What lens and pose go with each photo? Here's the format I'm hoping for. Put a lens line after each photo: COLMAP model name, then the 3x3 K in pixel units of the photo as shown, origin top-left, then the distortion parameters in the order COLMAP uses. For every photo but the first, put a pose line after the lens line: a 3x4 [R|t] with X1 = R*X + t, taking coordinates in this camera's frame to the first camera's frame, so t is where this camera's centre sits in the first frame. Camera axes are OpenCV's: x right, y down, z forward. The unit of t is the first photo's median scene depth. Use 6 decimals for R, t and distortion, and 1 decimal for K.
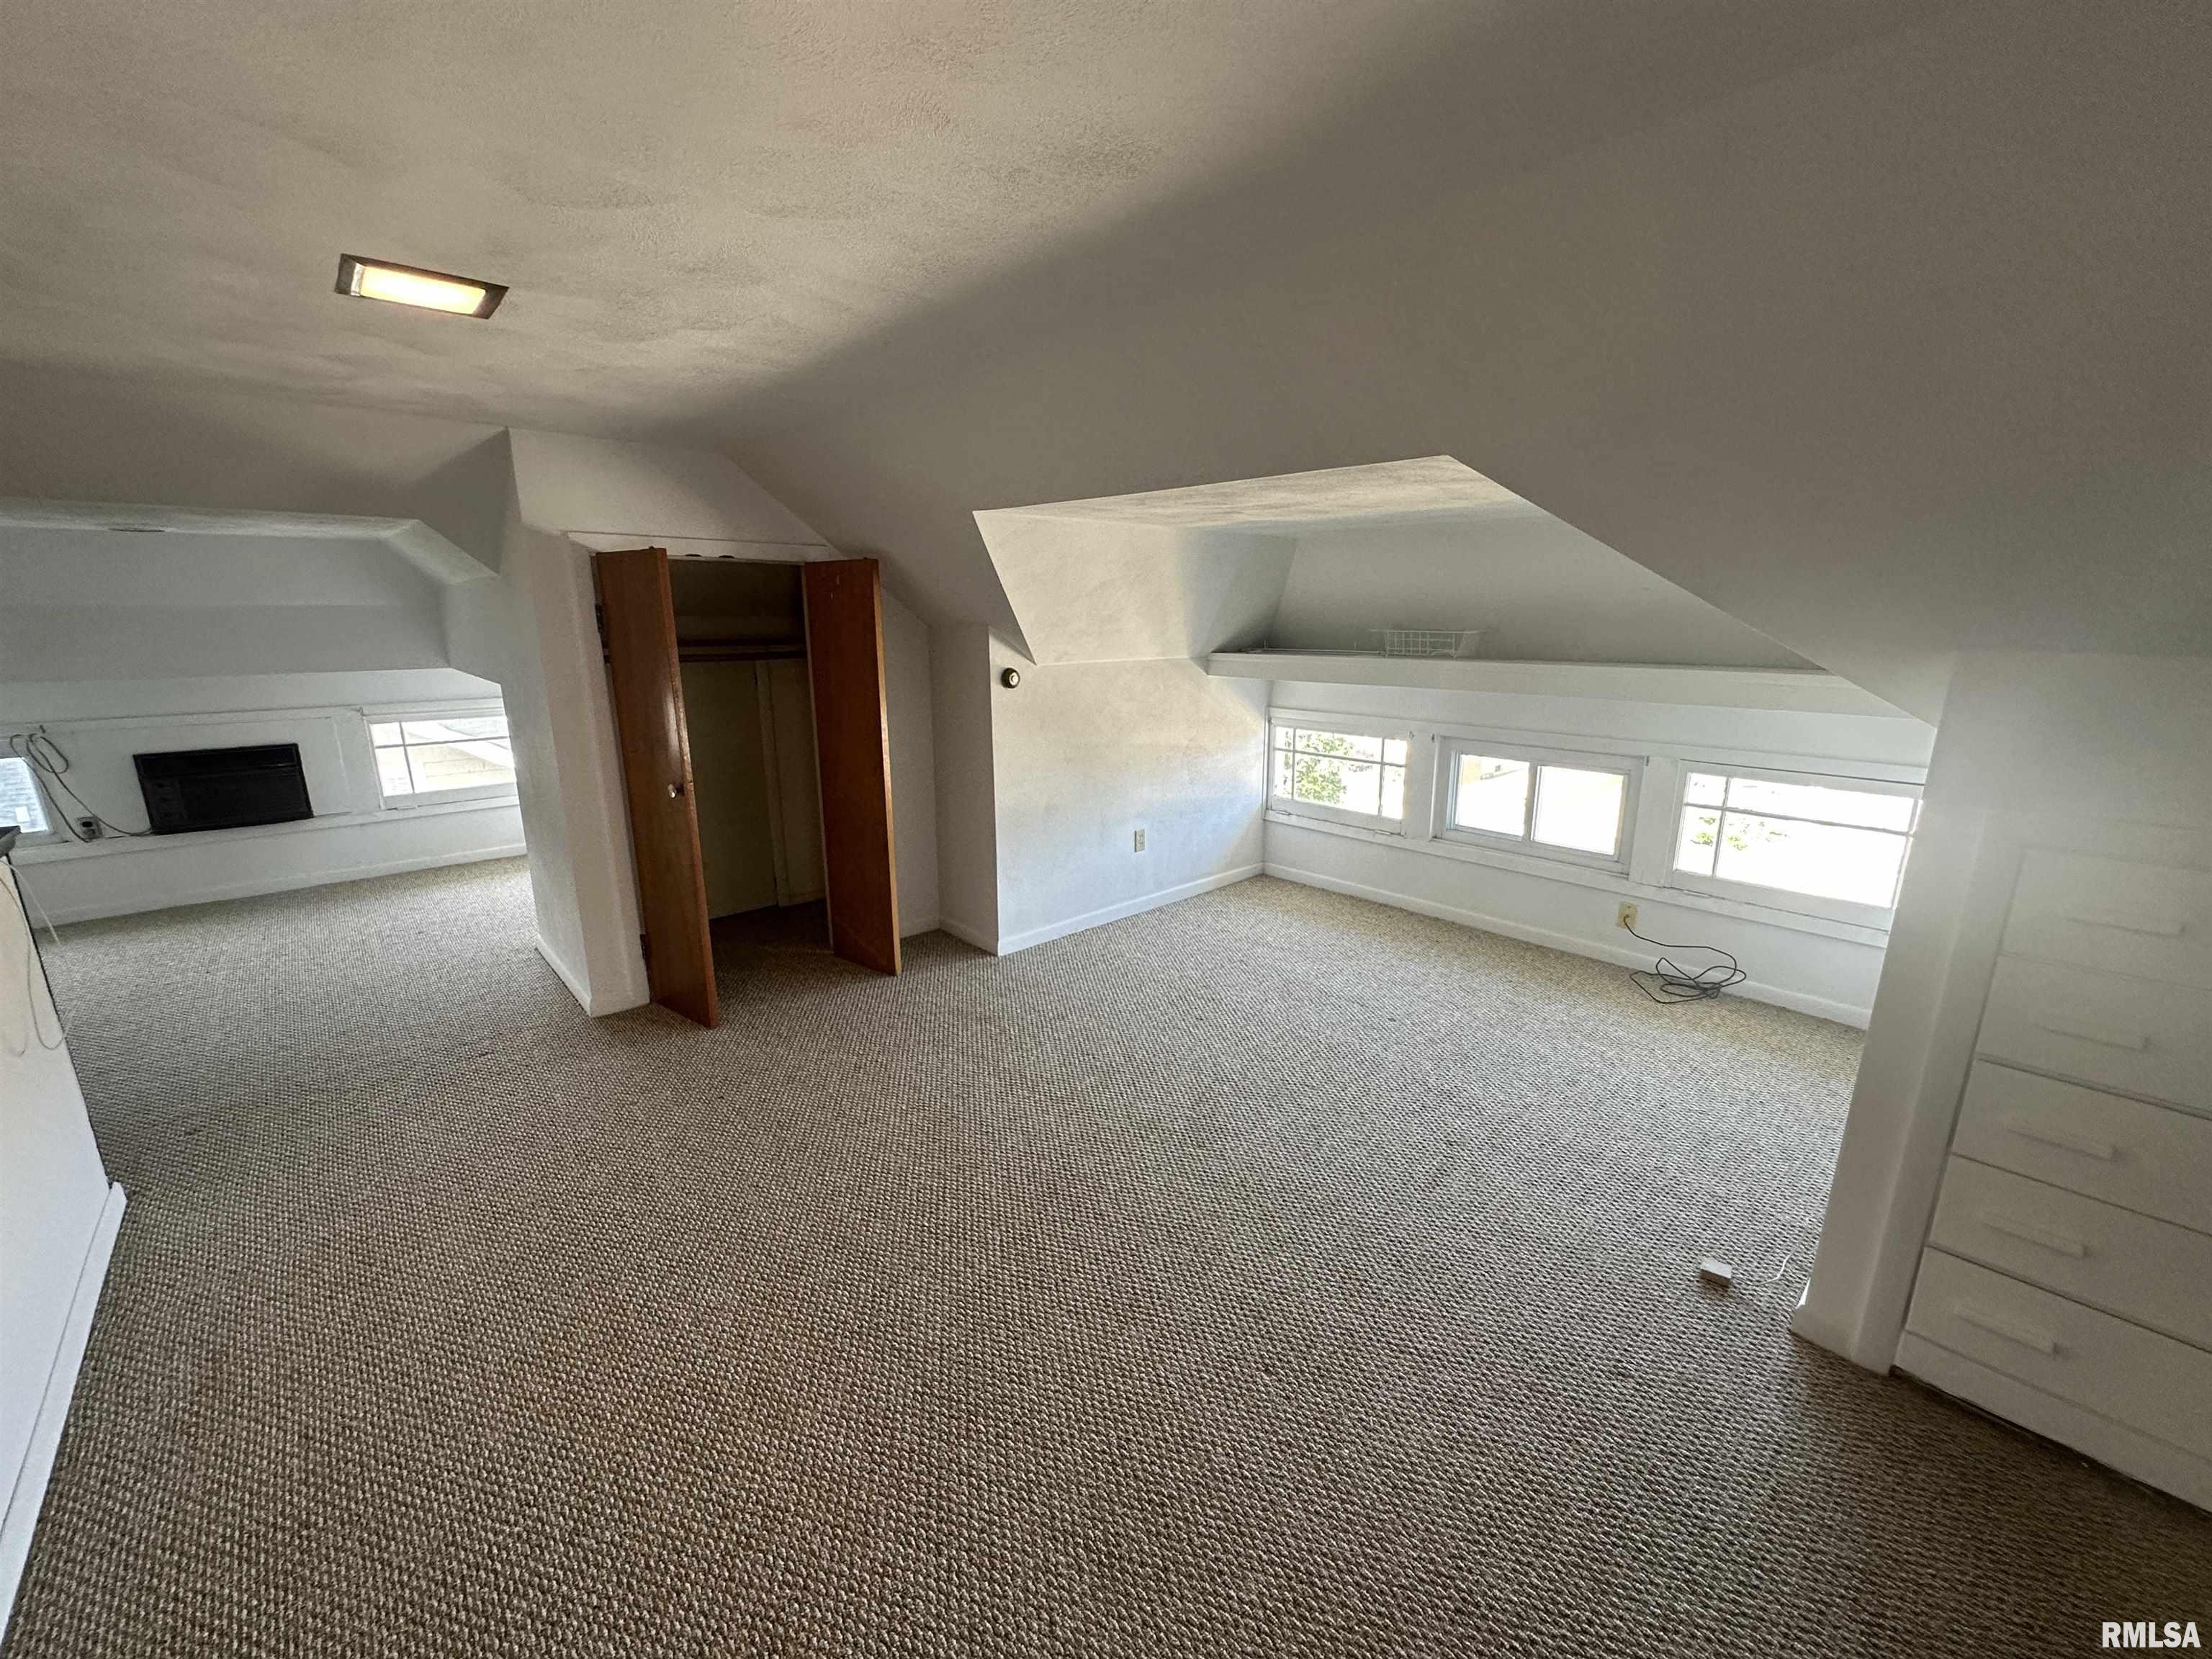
lens RADIAL K [[882.6, 0, 1106.0], [0, 882.6, 829.5], [0, 0, 1]] dist [-0.004240, 0.000783]
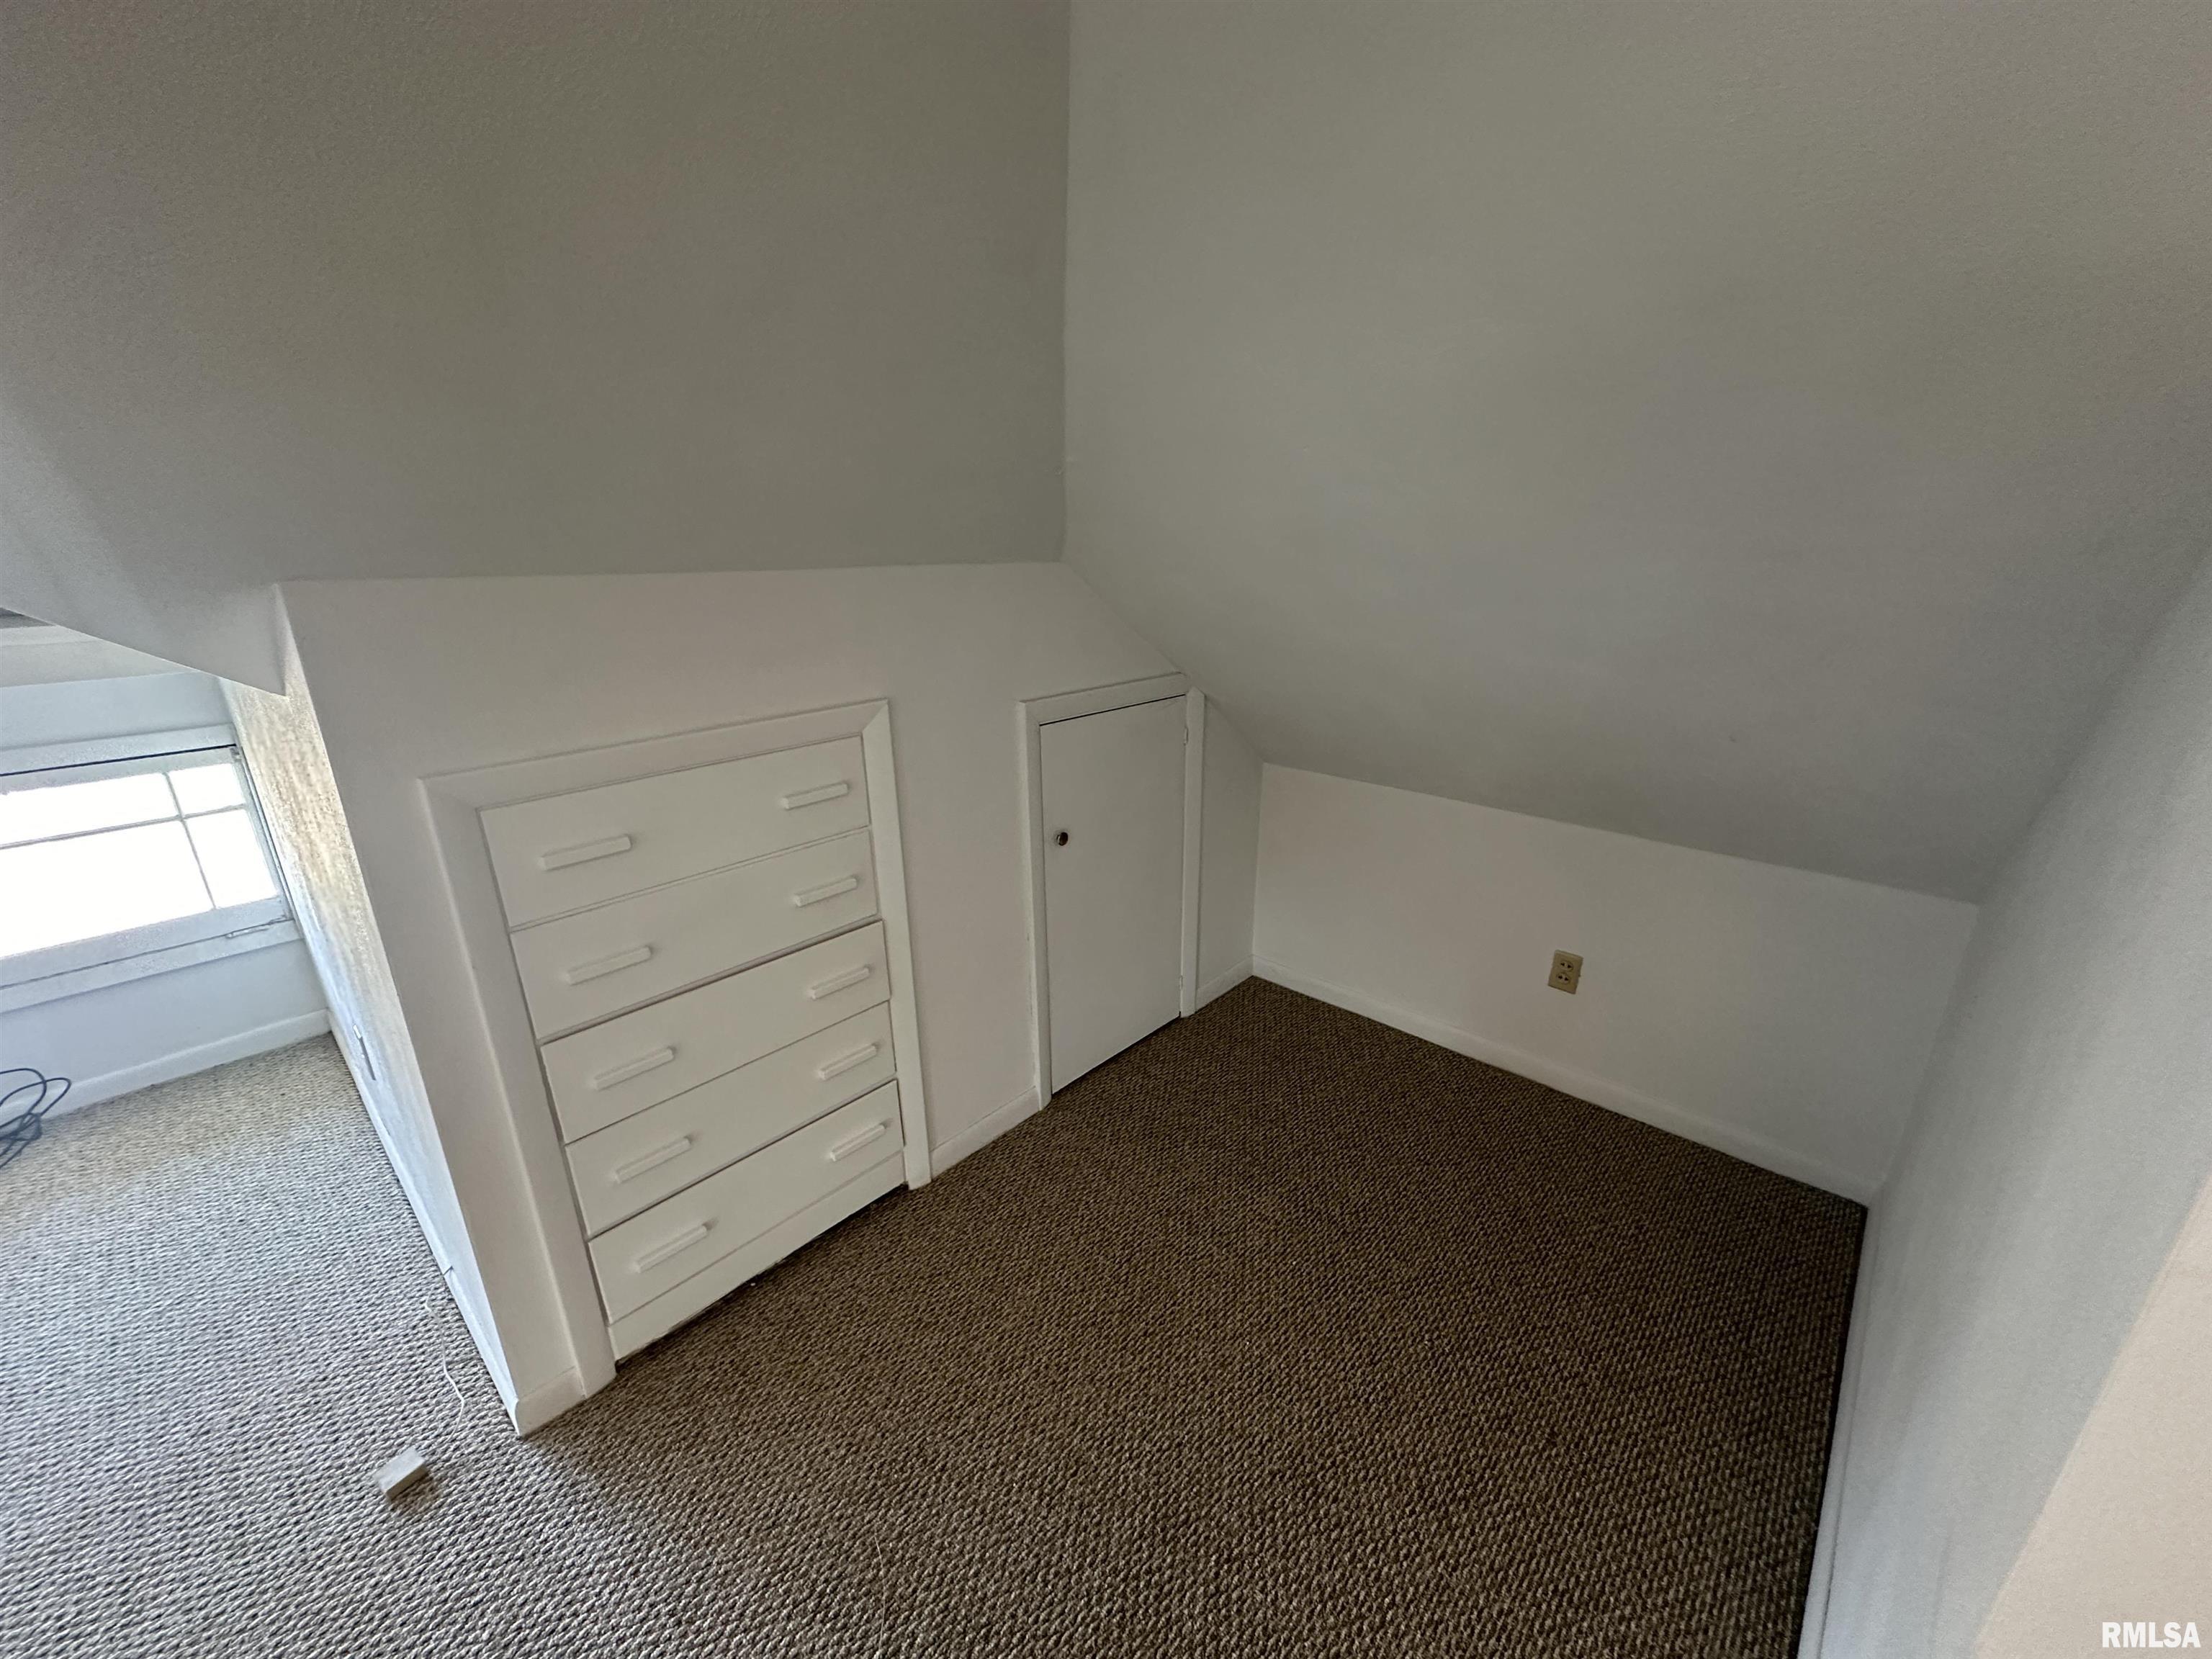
lens RADIAL K [[880.9, 0, 1106.0], [0, 880.9, 829.5], [0, 0, 1]] dist [-0.002386, 0.000193]
pose [[-0.092883, -0.322772, 0.941908, 0.071690], [0.238864, 0.911148, 0.335786, -0.041012], [-0.966600, 0.256177, -0.007532, 0.167407]]
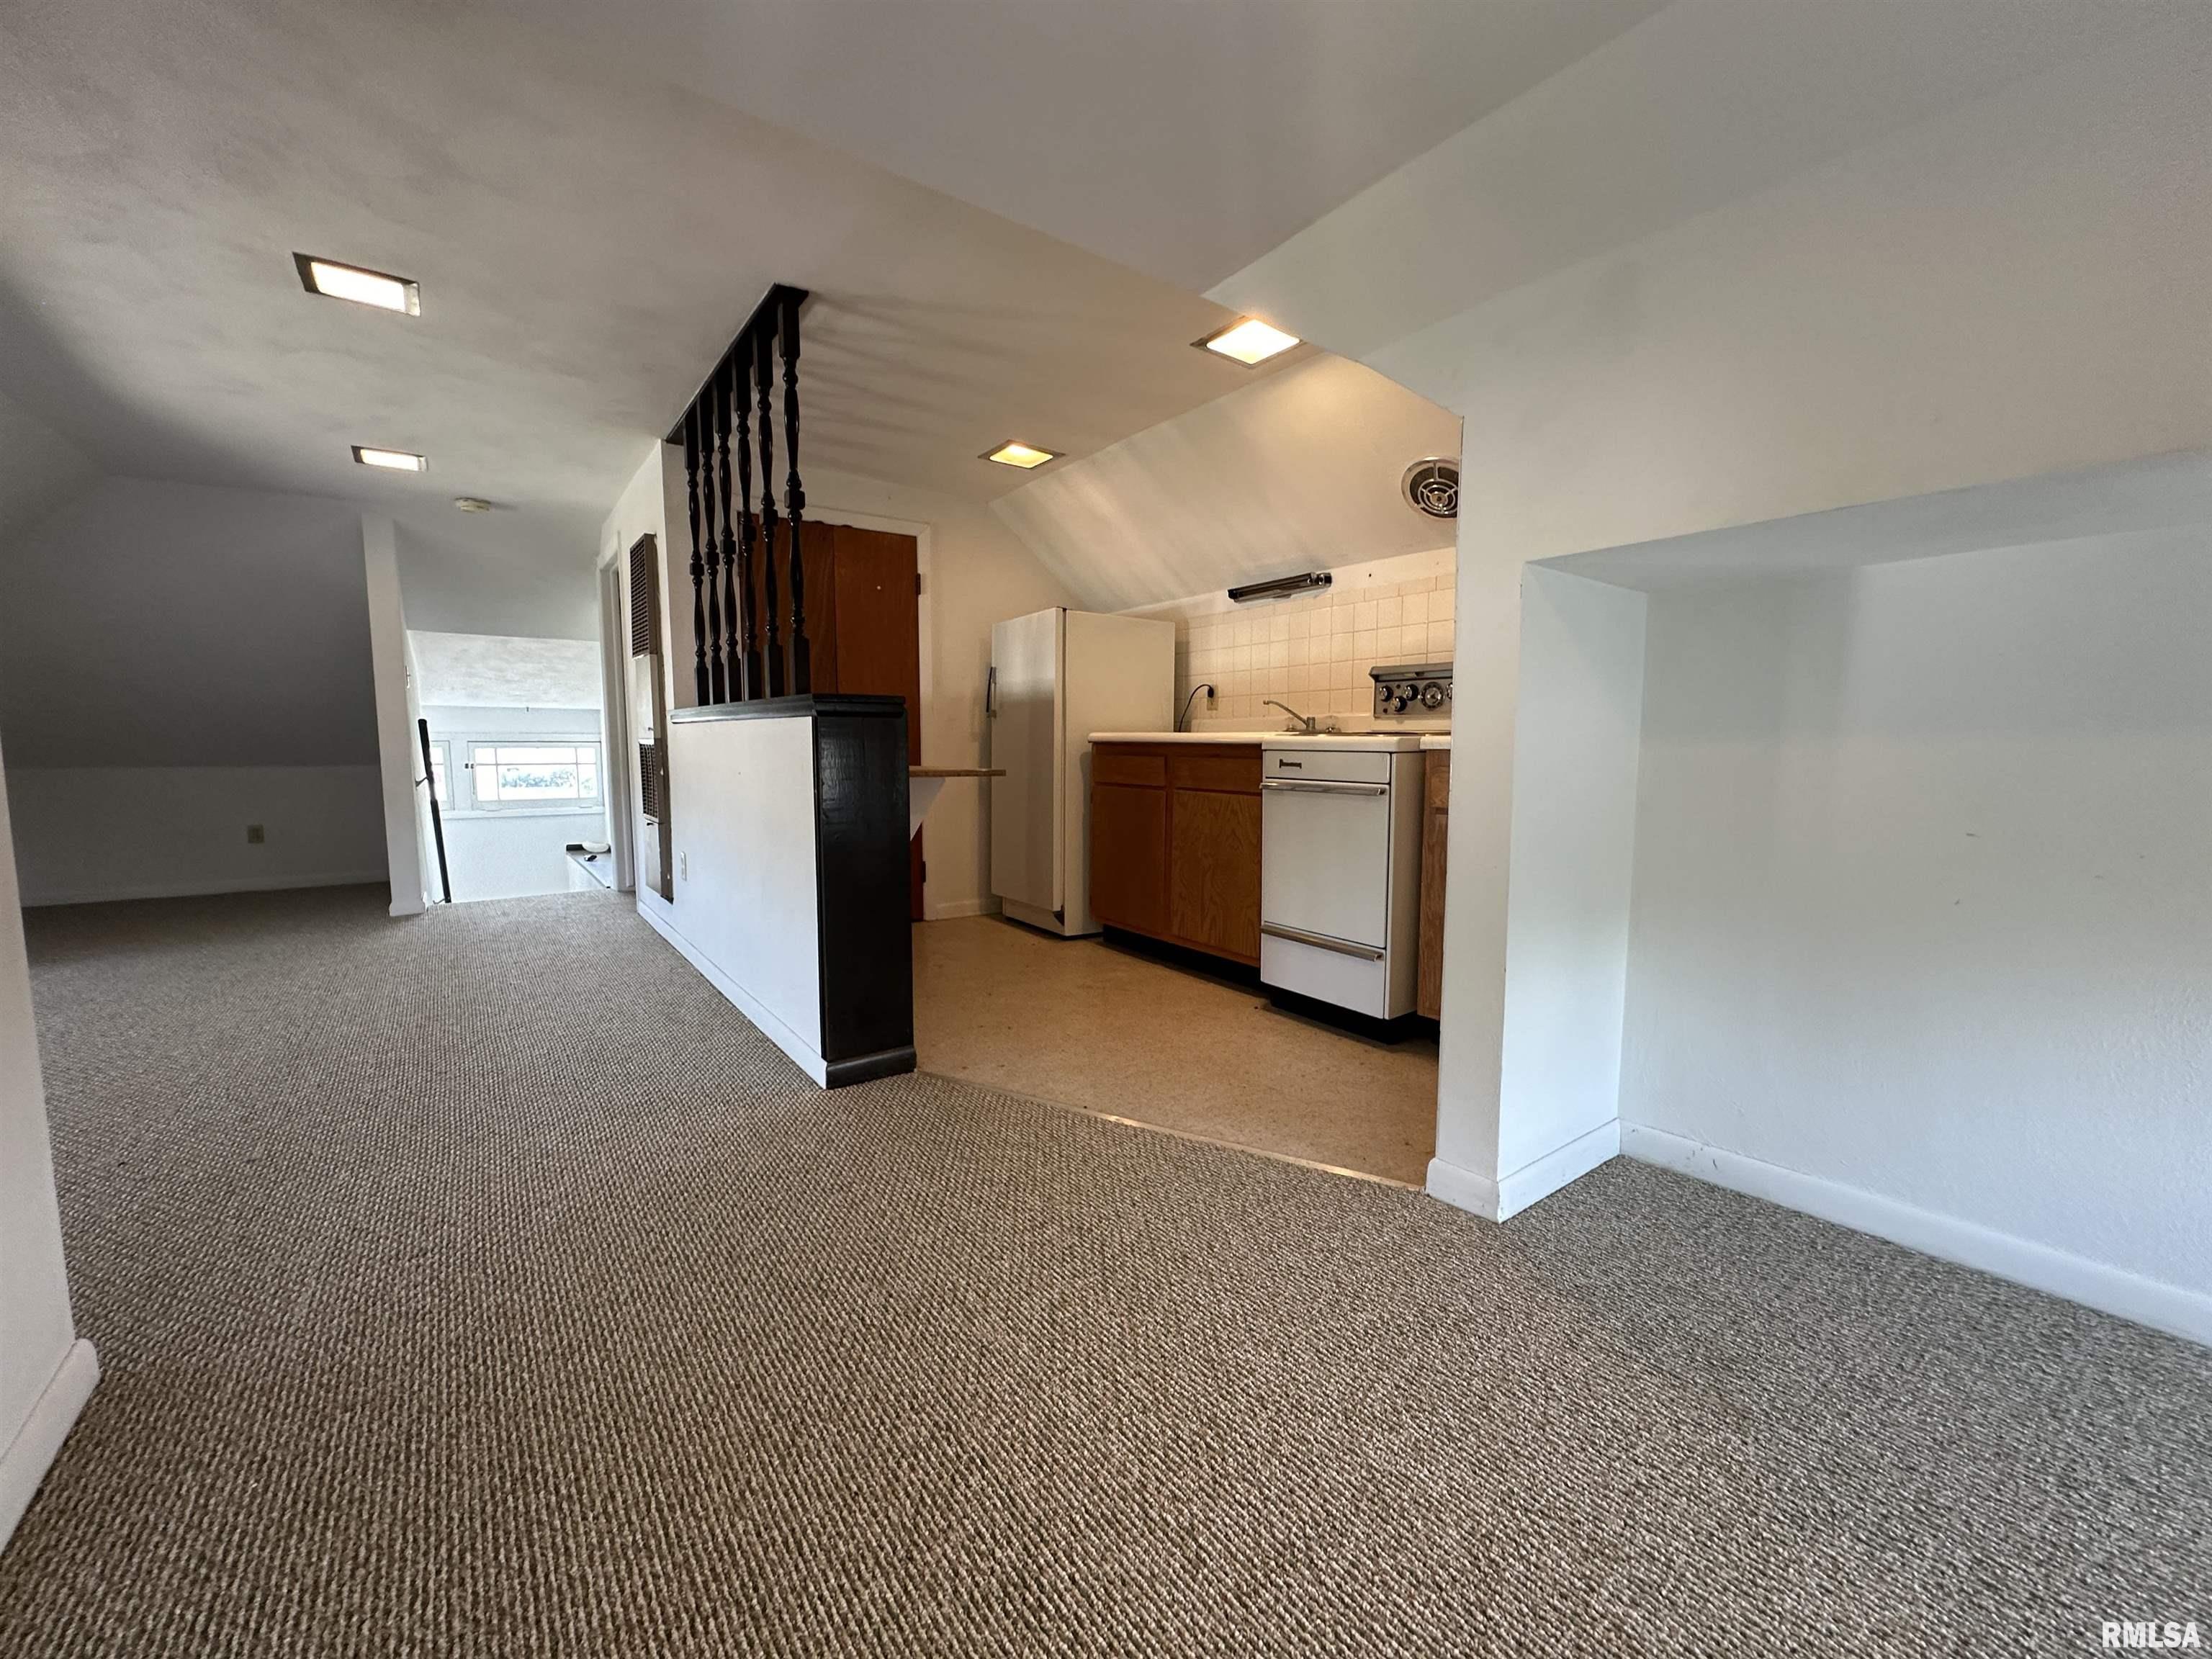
lens RADIAL K [[882.6, 0, 1106.0], [0, 882.6, 829.5], [0, 0, 1]] dist [-0.004240, 0.000783]
pose [[-0.995083, -0.007660, 0.098748, -0.905634], [0.025433, 0.943814, 0.329497, -0.099979], [-0.095724, 0.330389, -0.938978, 1.070524]]
